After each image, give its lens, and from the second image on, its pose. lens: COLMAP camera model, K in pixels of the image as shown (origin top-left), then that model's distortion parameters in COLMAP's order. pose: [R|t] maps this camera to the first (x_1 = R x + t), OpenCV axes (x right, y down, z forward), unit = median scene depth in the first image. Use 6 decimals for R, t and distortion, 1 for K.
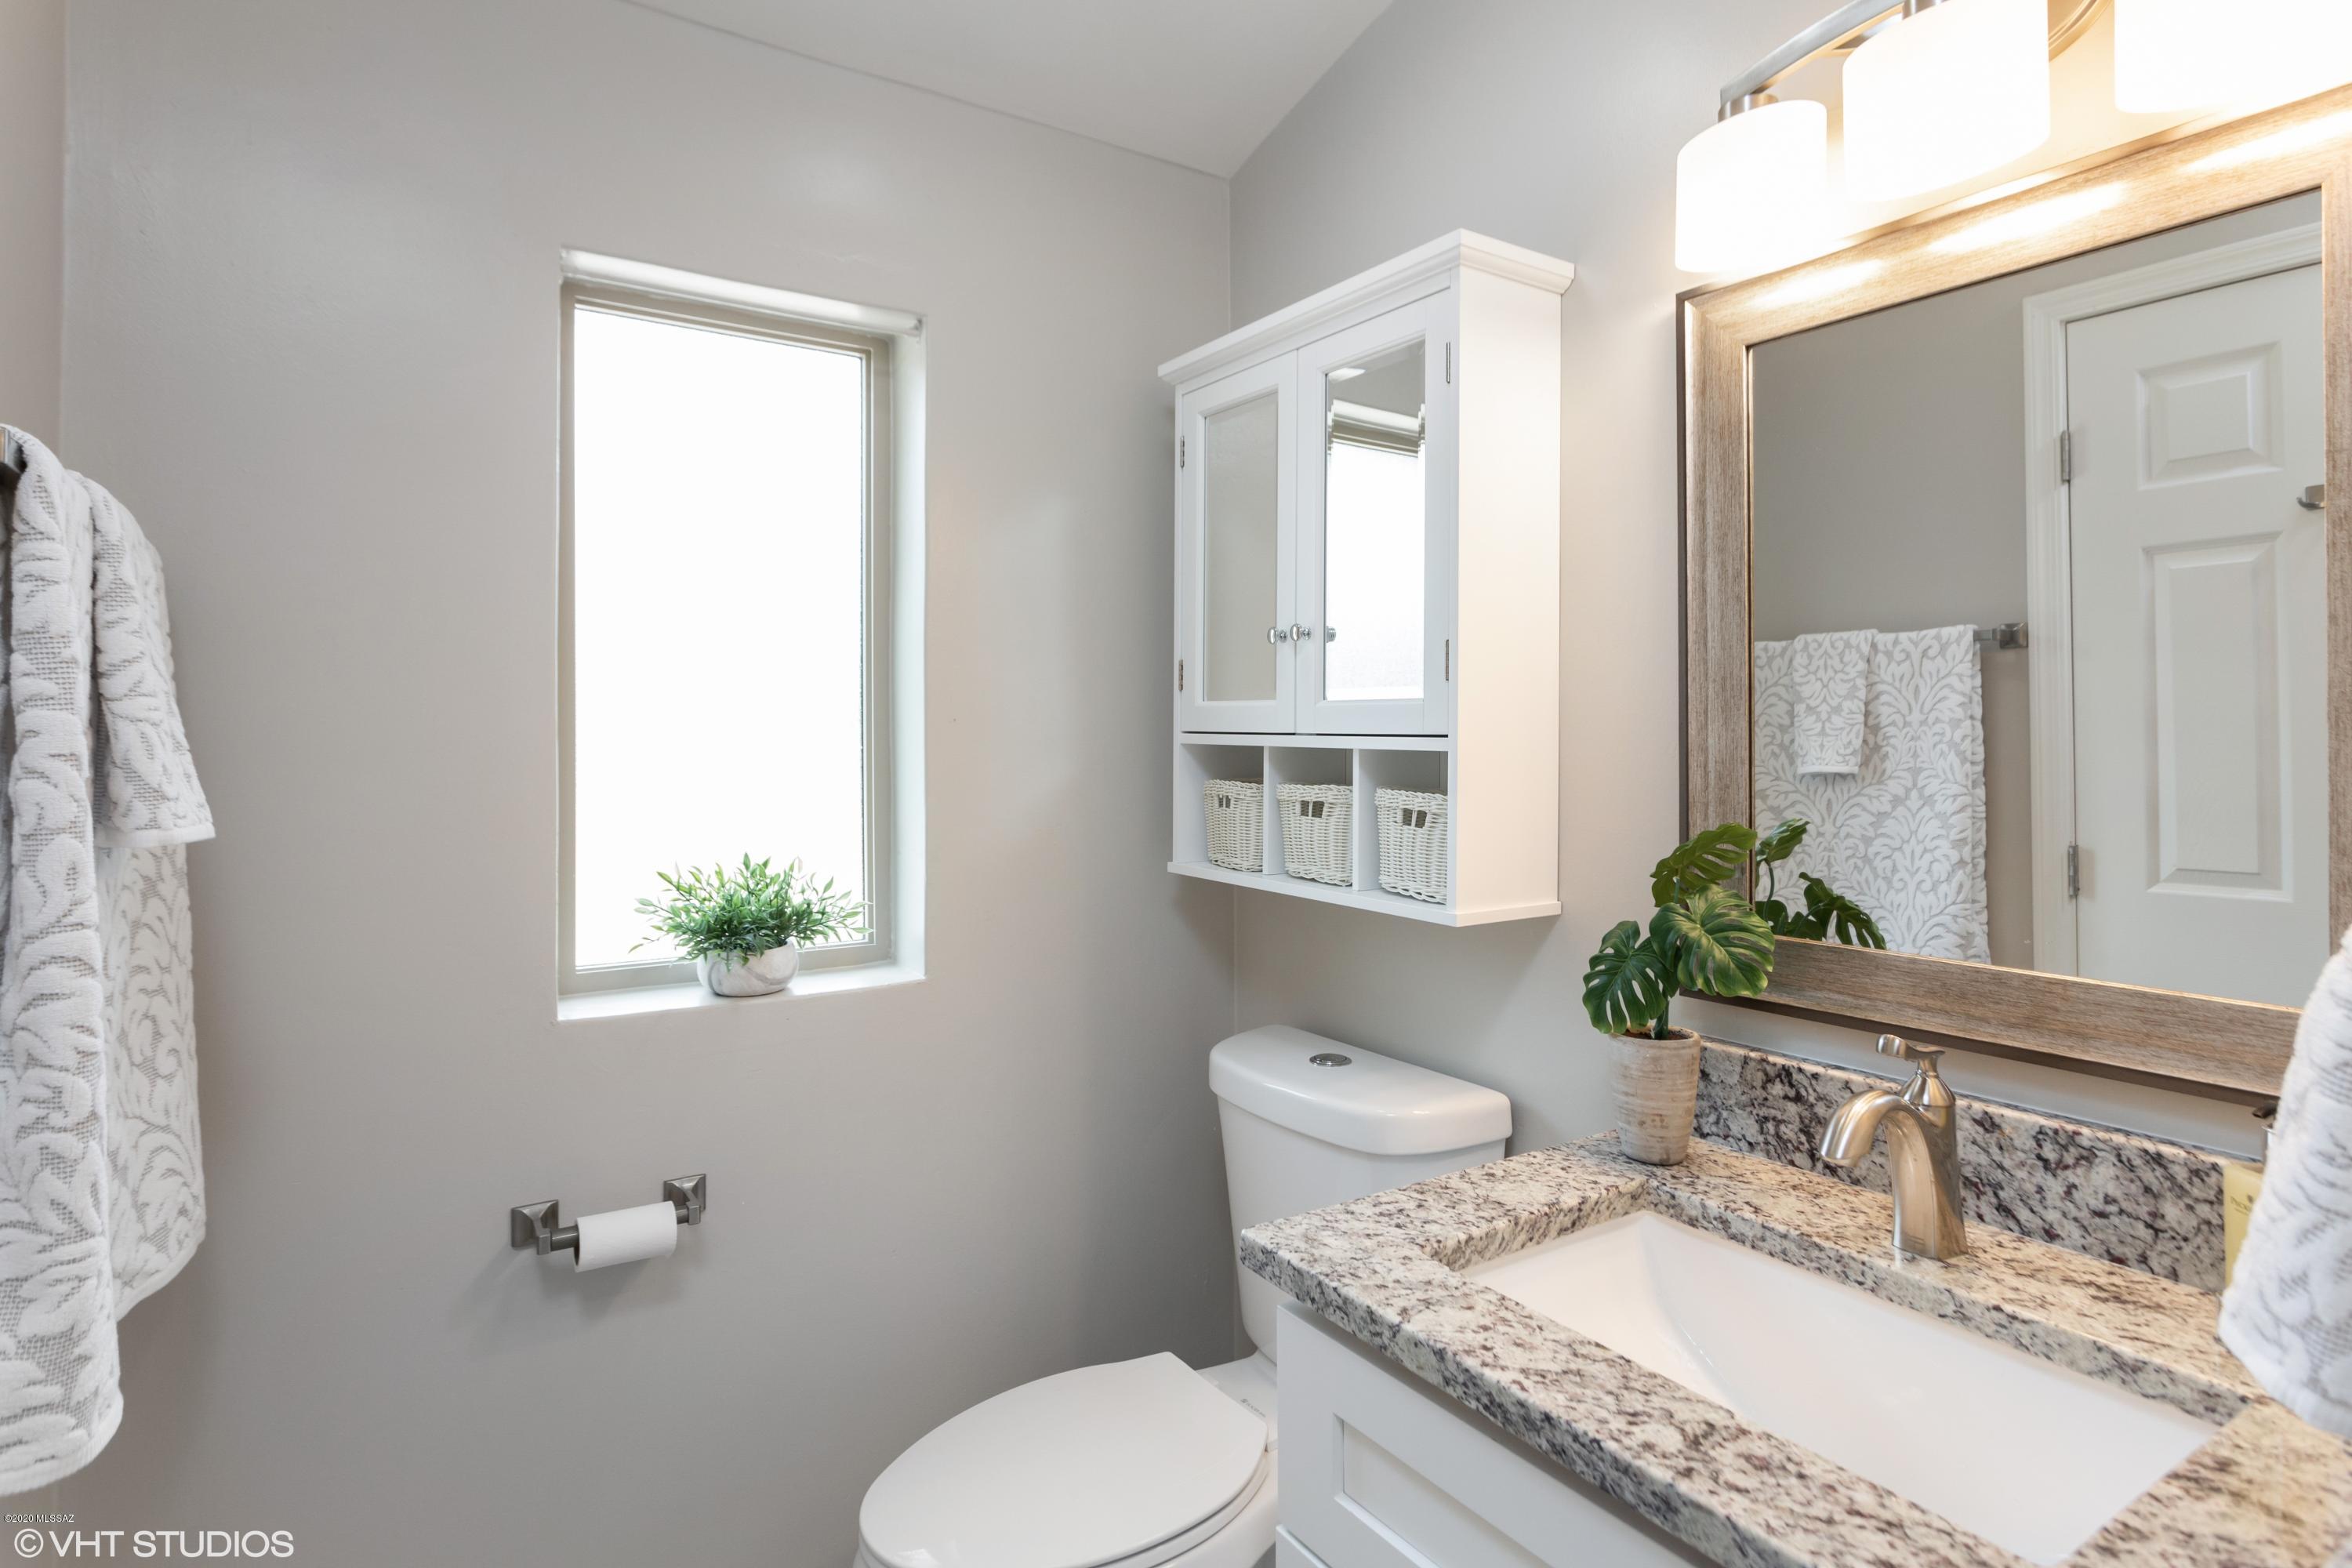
lens RADIAL K [[1207.7, 0, 1180.7], [0, 1207.7, 744.6], [0, 0, 1]] dist [0.000330, 0.000015]
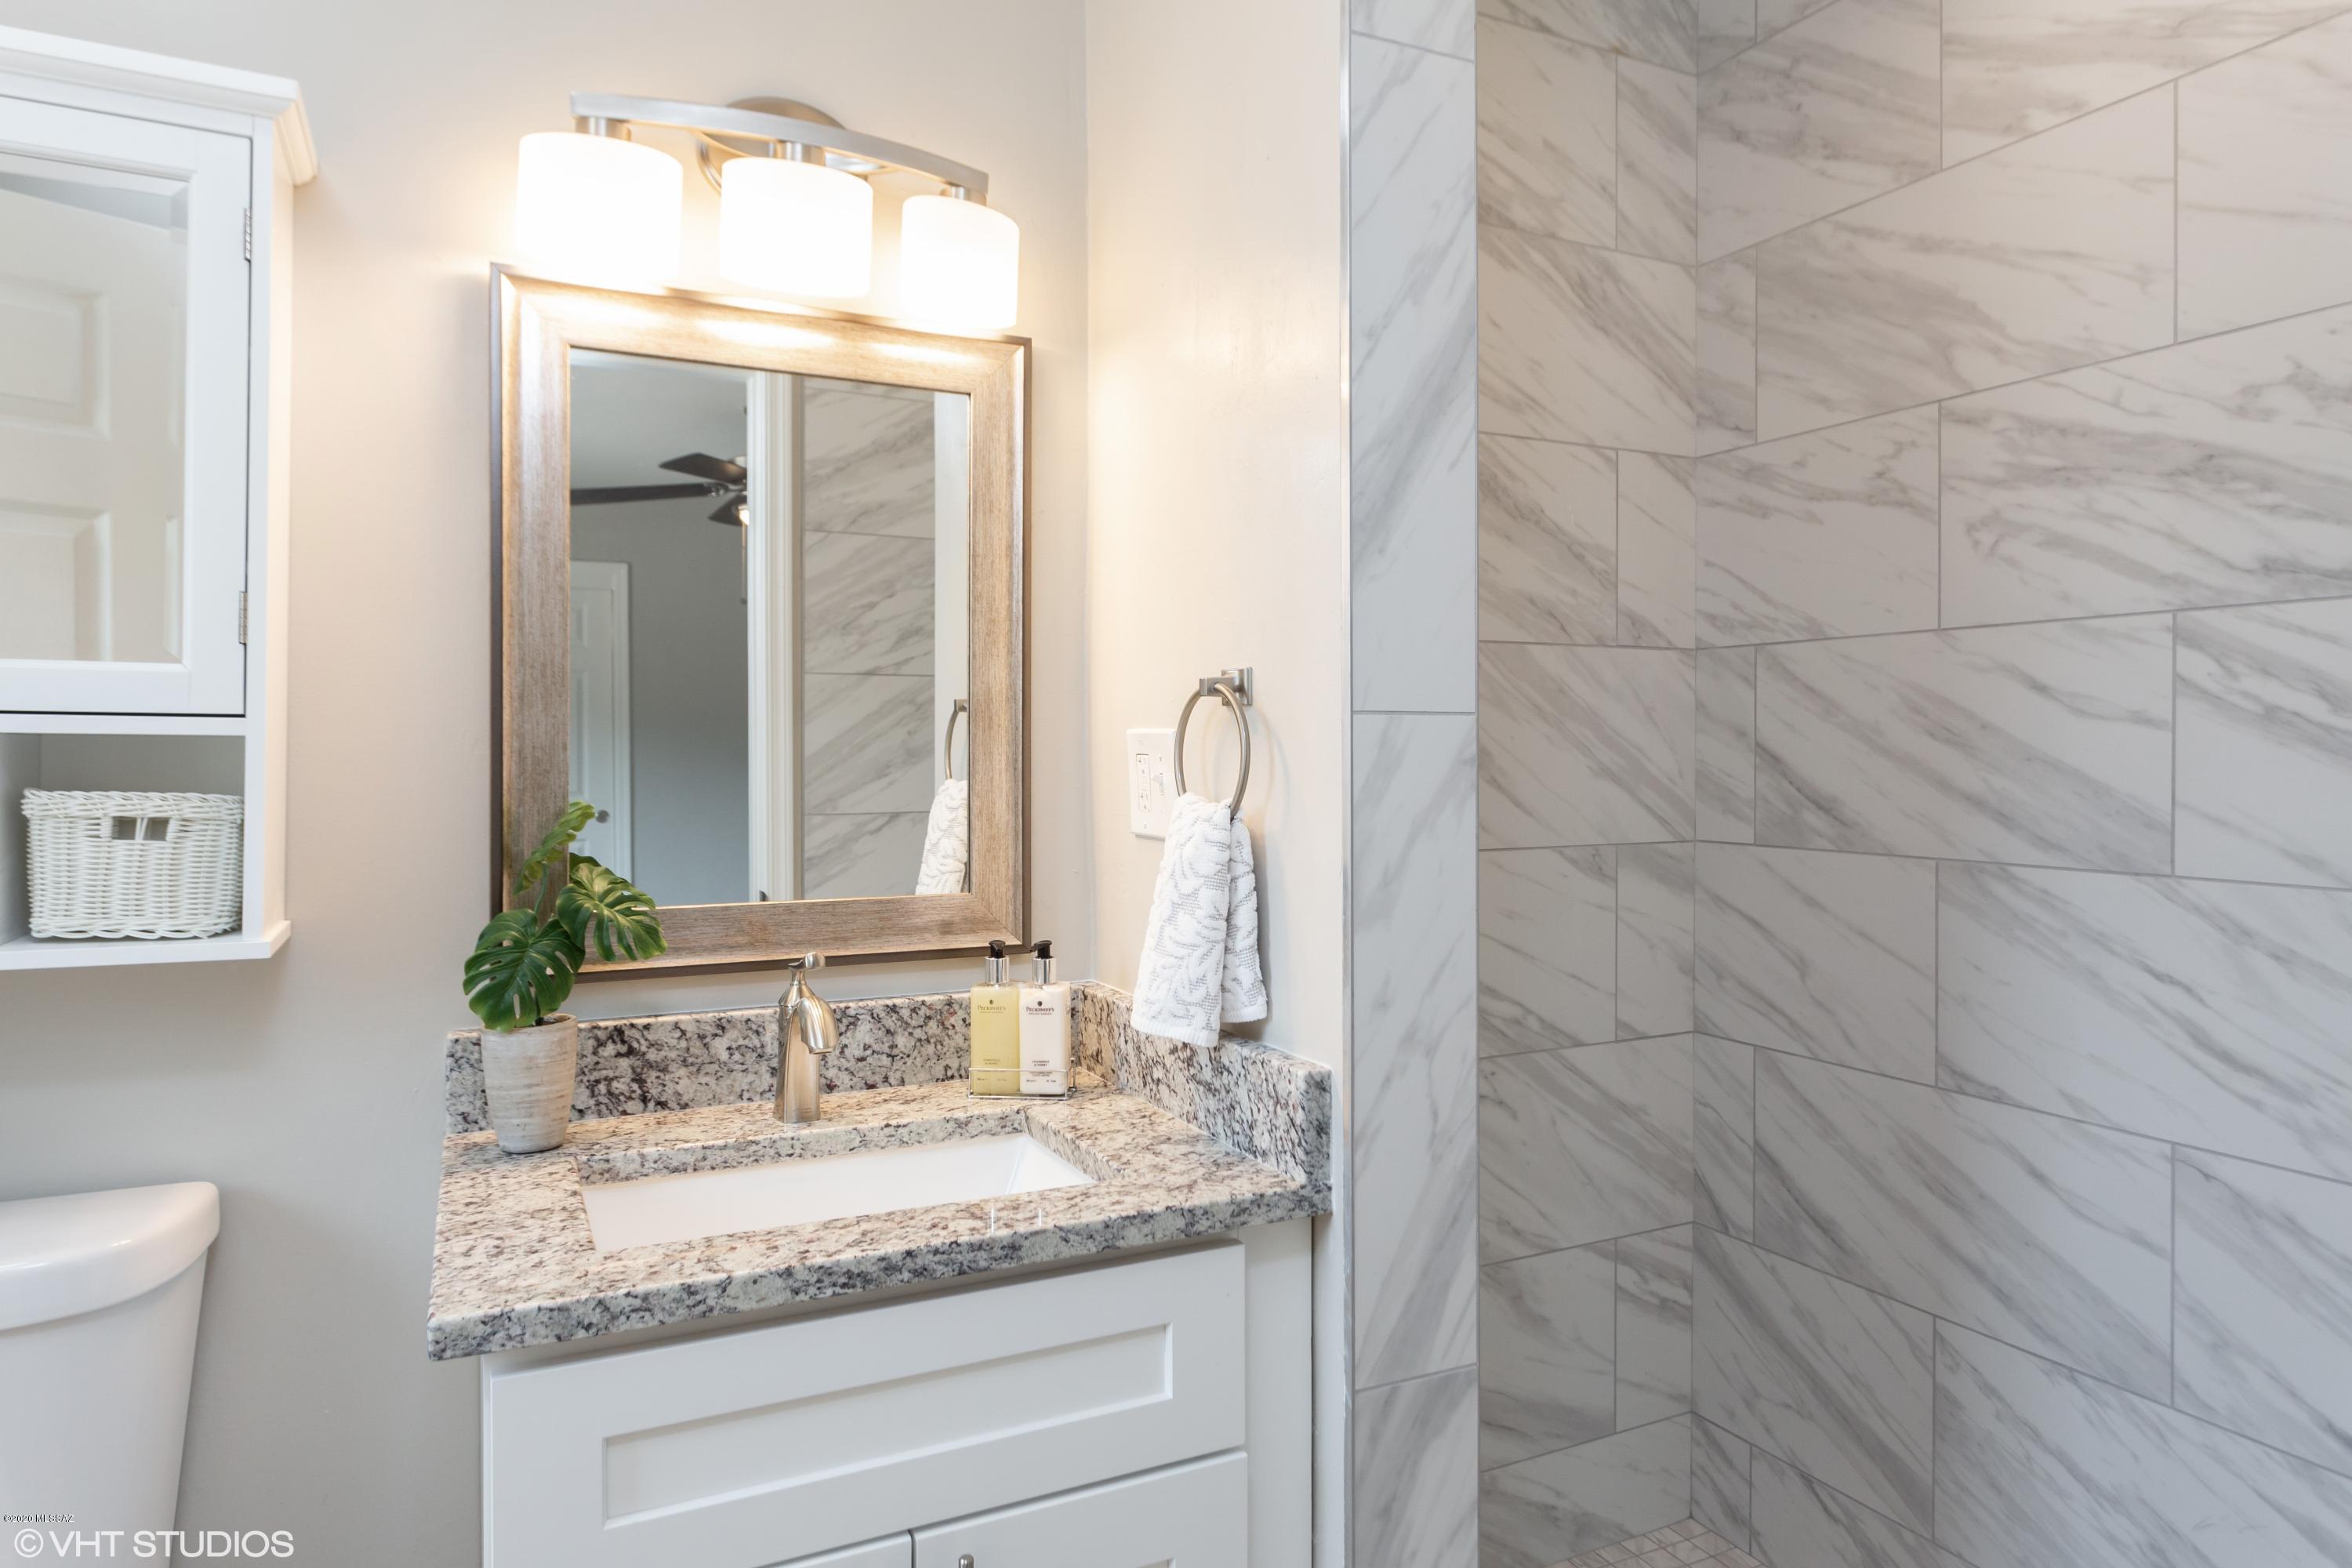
lens RADIAL K [[1452.7, 0, 1181.8], [0, 1452.7, 767.8], [0, 0, 1]] dist [-0.003953, 0.000394]
pose [[0.122527, -0.009129, 0.992423, -0.882901], [0.004250, 0.999953, 0.008674, 0.028775], [-0.992456, 0.003155, 0.122560, 0.401971]]
